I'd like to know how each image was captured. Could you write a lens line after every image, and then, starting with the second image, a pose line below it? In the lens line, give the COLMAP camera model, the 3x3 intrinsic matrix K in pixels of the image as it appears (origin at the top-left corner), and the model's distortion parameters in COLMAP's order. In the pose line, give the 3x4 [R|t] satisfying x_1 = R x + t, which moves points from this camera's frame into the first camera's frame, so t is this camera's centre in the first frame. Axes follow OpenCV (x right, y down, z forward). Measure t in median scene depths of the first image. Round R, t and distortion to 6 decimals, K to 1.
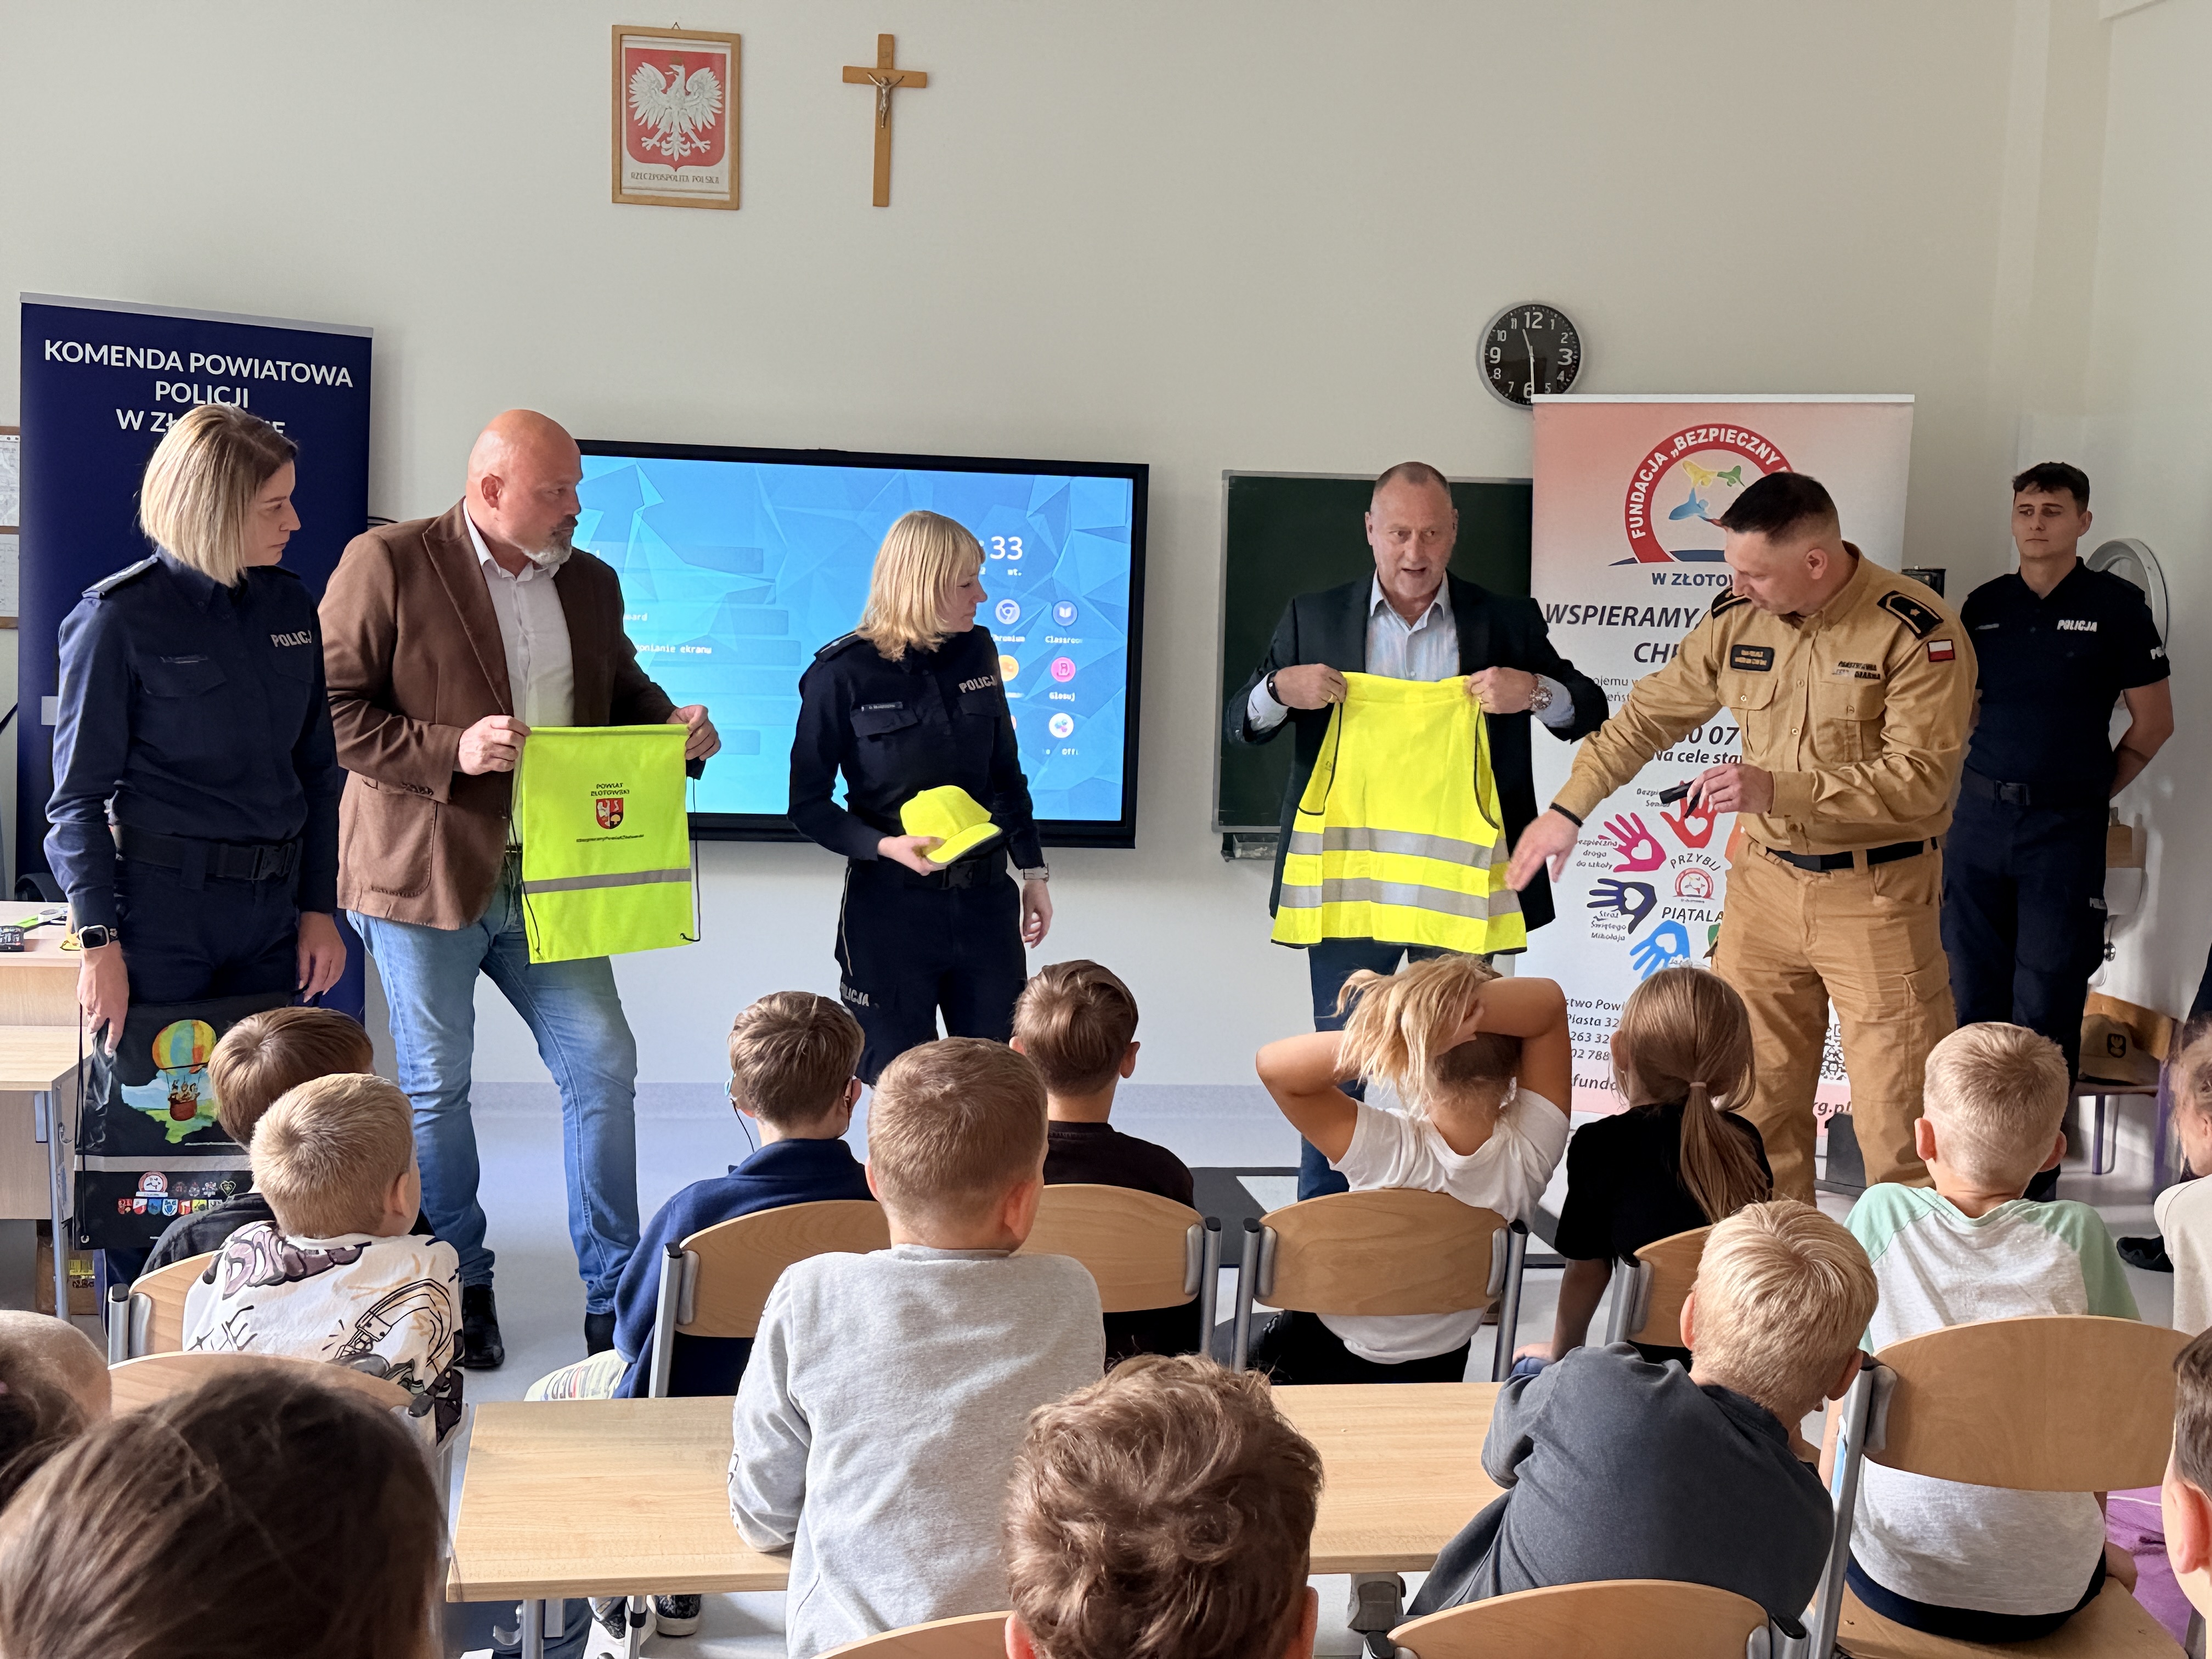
lens RADIAL K [[2820.7, 0, 1120.8], [0, 2820.7, 834.3], [0, 0, 1]] dist [0.111445, 0.000000]
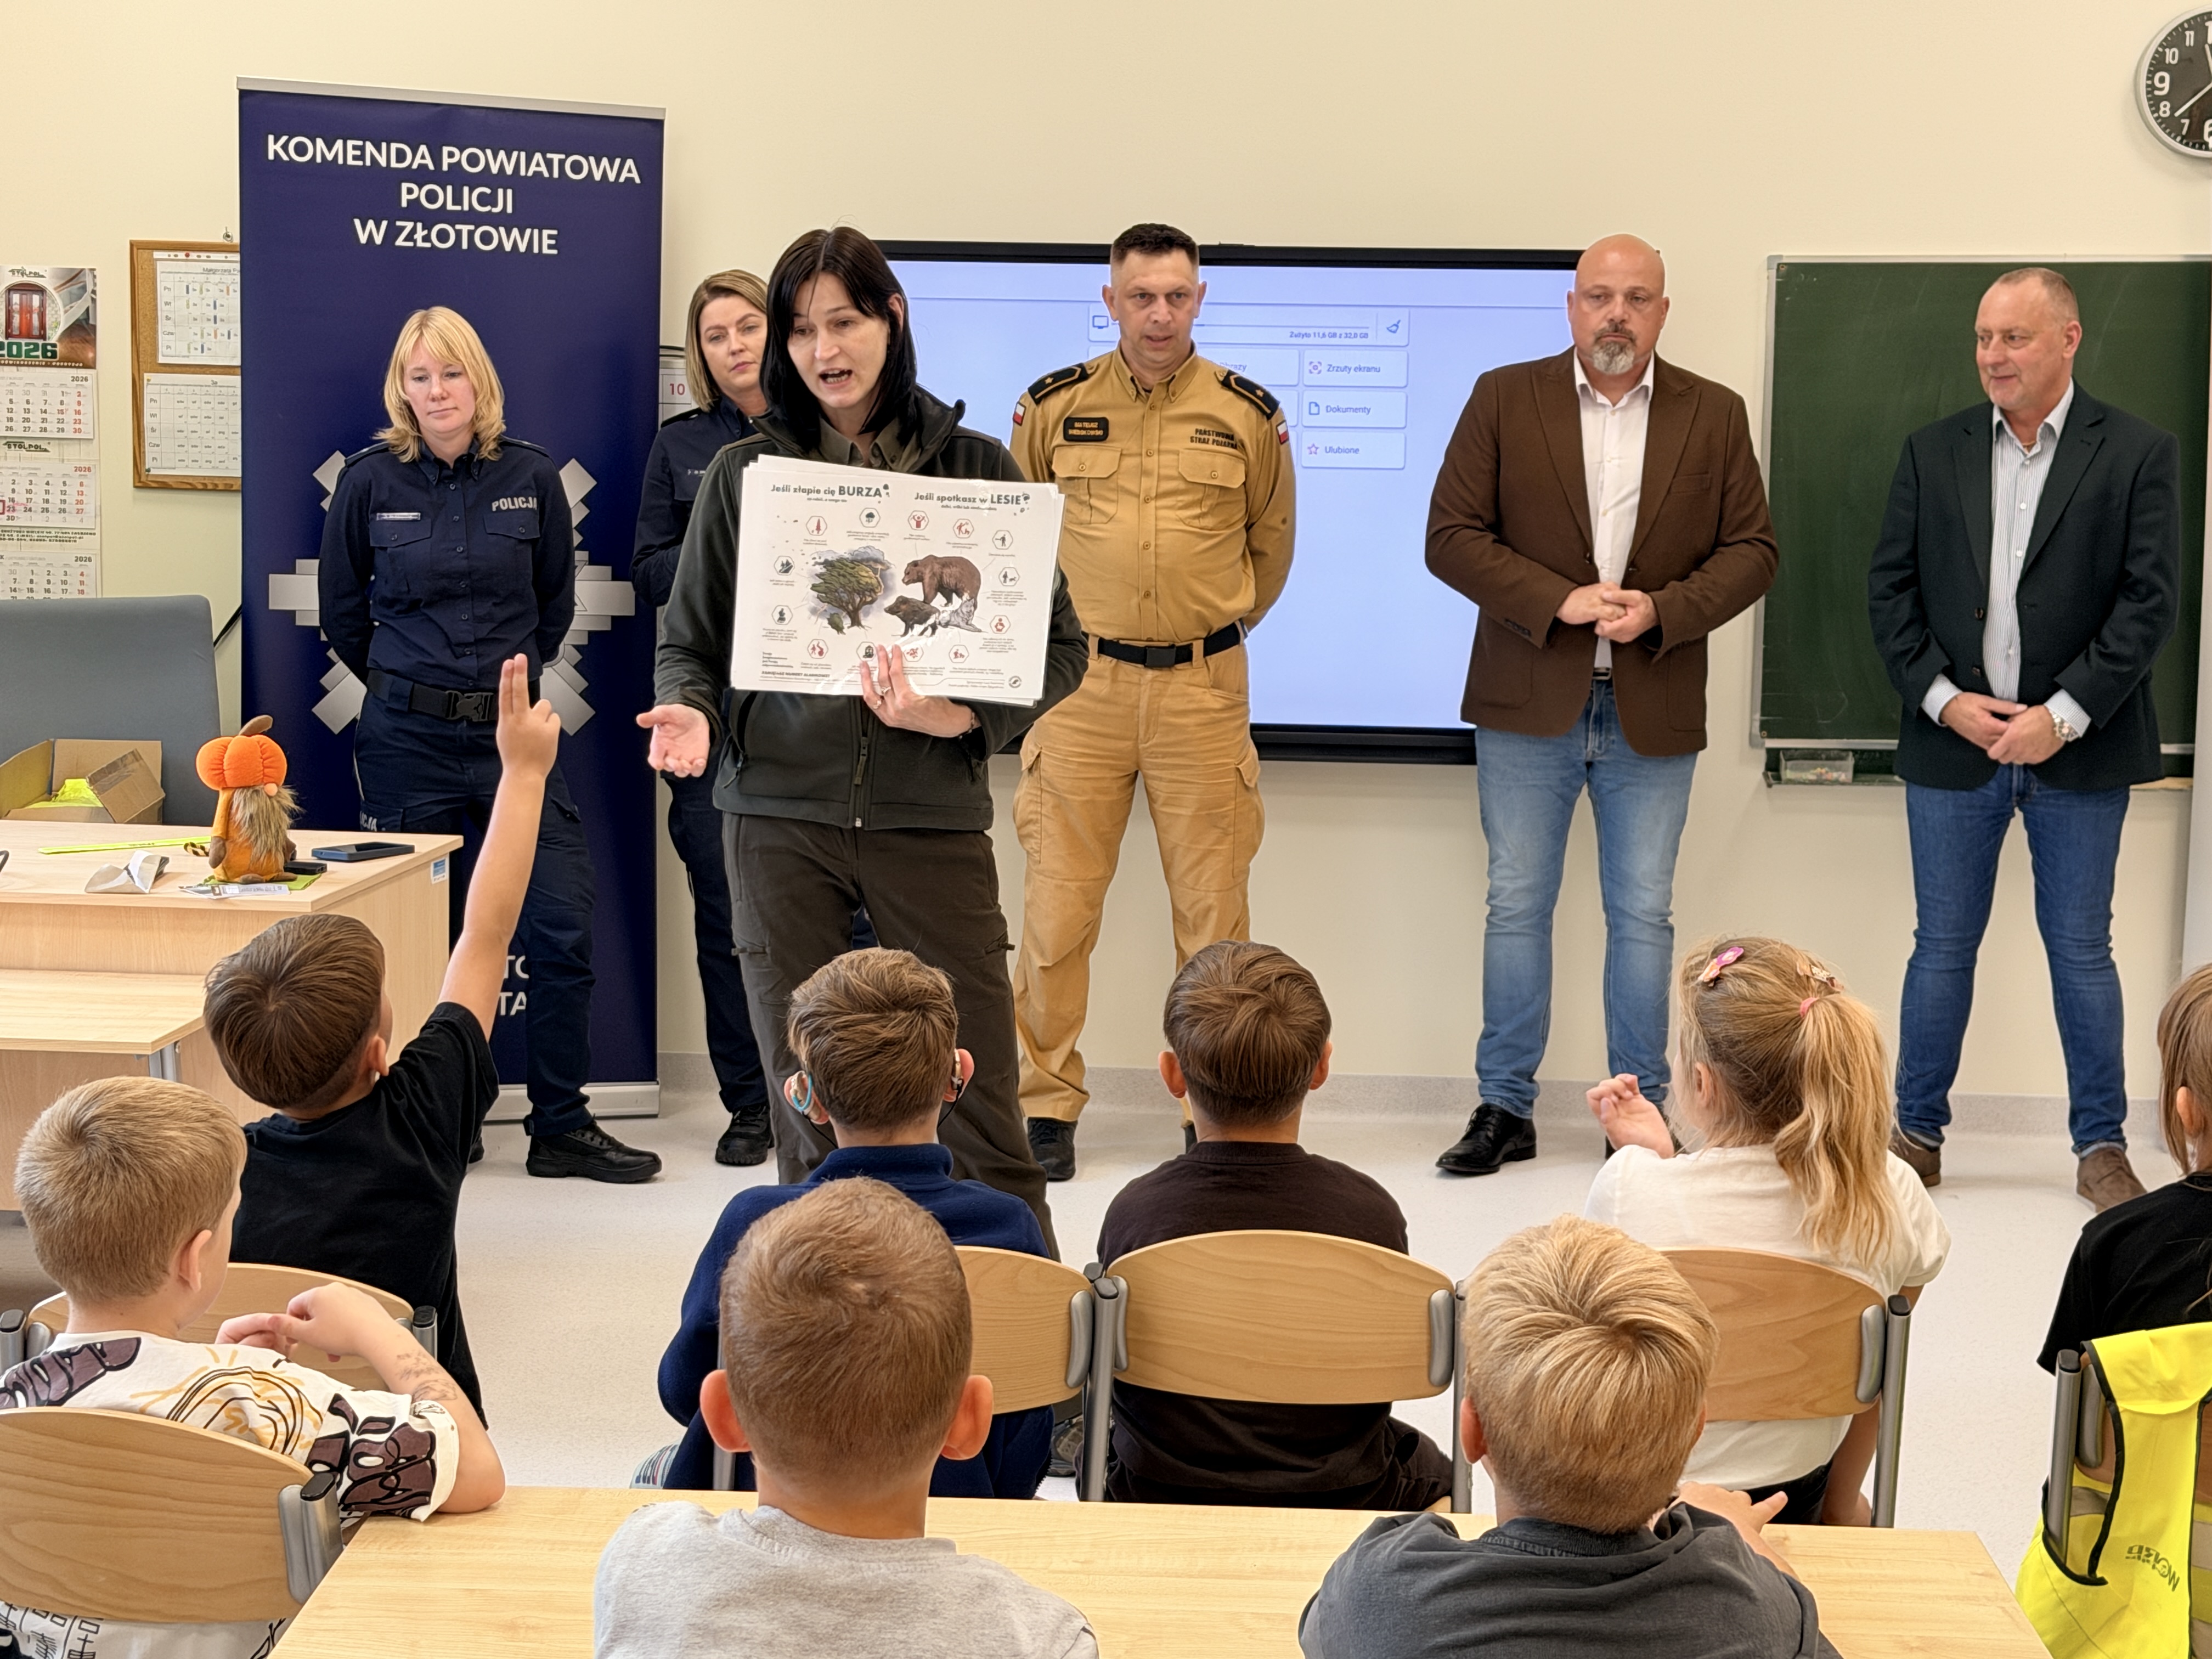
lens RADIAL K [[3596.8, 0, 1099.3], [0, 3596.8, 829.5], [0, 0, 1]] dist [0.129313, 0.000000]
pose [[0.976787, 0.010001, -0.213980, 0.072327], [-0.004765, 0.999677, 0.024969, -0.001990], [0.214161, -0.023370, 0.976519, 0.034415]]
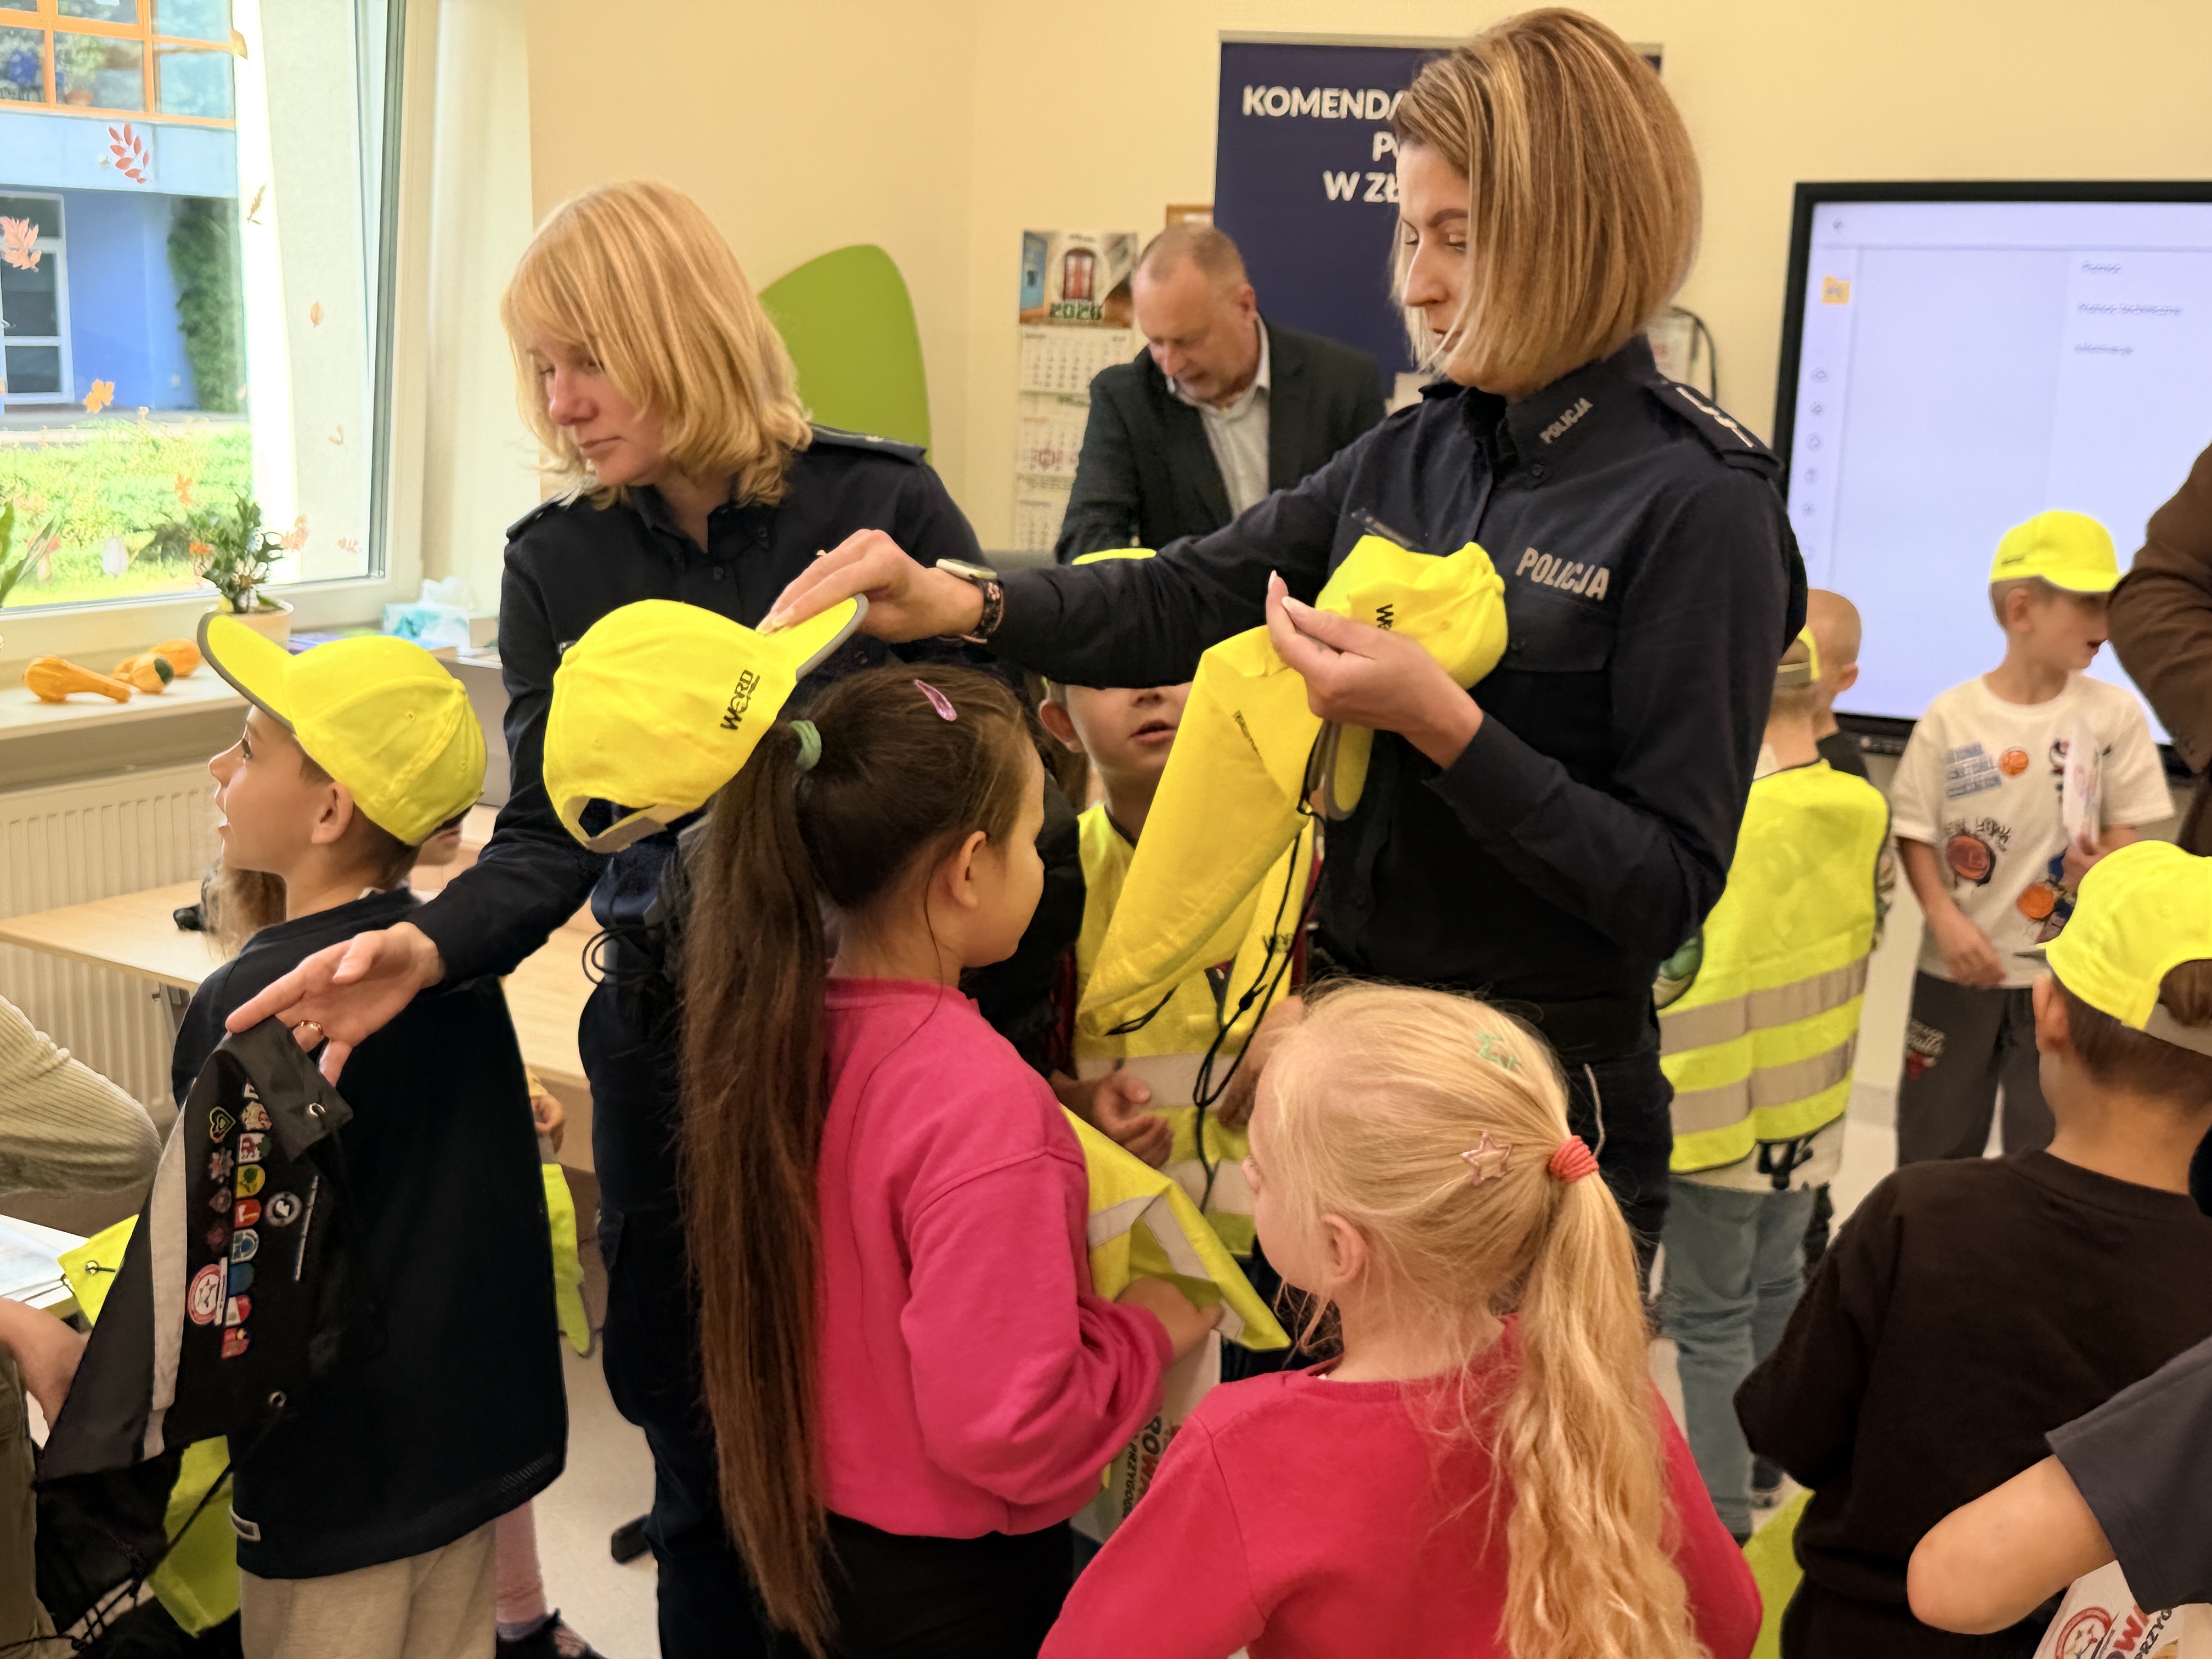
lens RADIAL K [[2585.4, 0, 1113.8], [0, 2585.4, 848.6], [0, 0, 1]] dist [0.080963, 0.000000]
pose [[0.767860, 0.114933, -0.630223, 0.077278], [-0.062769, 0.992539, 0.104530, -0.031173], [0.637535, -0.040706, 0.769345, 0.370332]]
